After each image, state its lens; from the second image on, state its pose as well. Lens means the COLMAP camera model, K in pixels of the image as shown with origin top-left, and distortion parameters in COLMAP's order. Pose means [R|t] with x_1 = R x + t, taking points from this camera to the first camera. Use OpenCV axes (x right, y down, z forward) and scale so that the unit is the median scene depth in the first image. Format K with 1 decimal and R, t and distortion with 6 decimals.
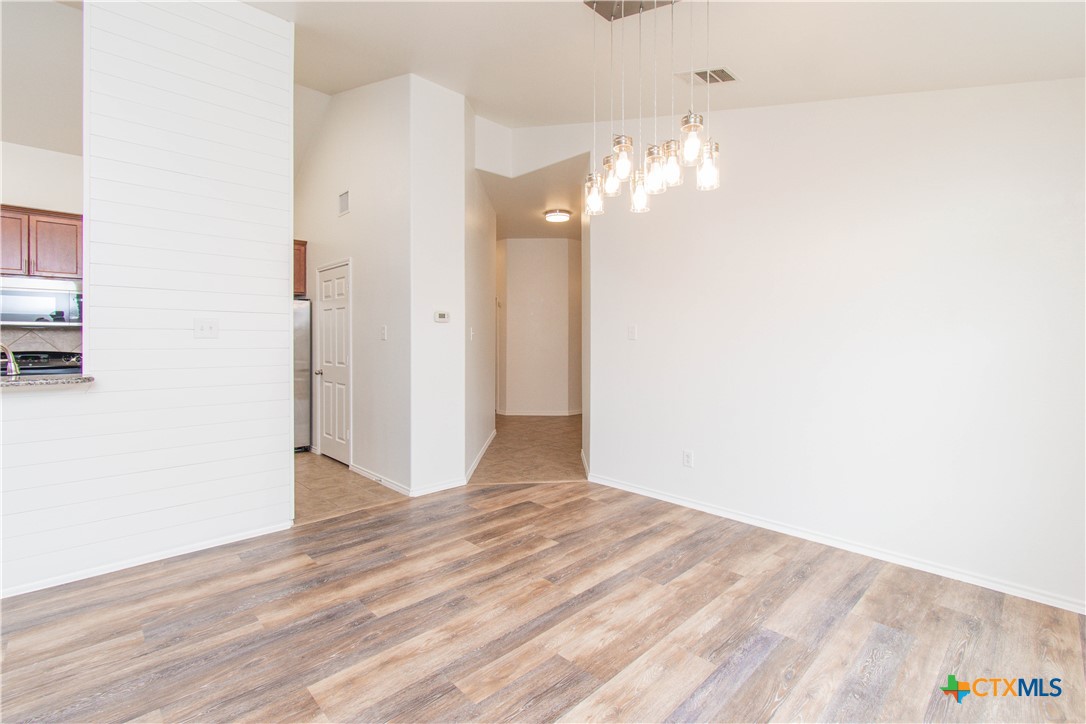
lens RADIAL K [[476.6, 0, 542.4], [0, 476.6, 353.3], [0, 0, 1]] dist [-0.000790, -0.000060]
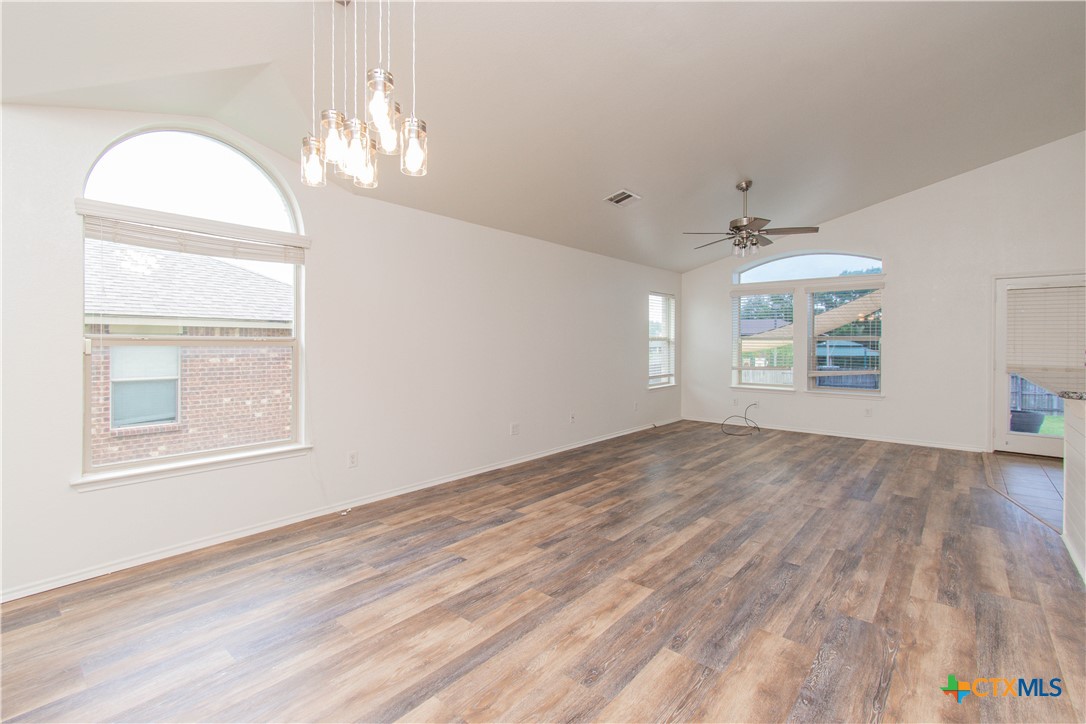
lens RADIAL K [[476.6, 0, 545.3], [0, 476.6, 352.5], [0, 0, 1]] dist [-0.000790, -0.000060]
pose [[-0.994965, -0.002589, -0.100186, -0.026386], [-0.007023, 0.999010, 0.043933, -0.050533], [0.099973, 0.044415, -0.993998, 1.983919]]
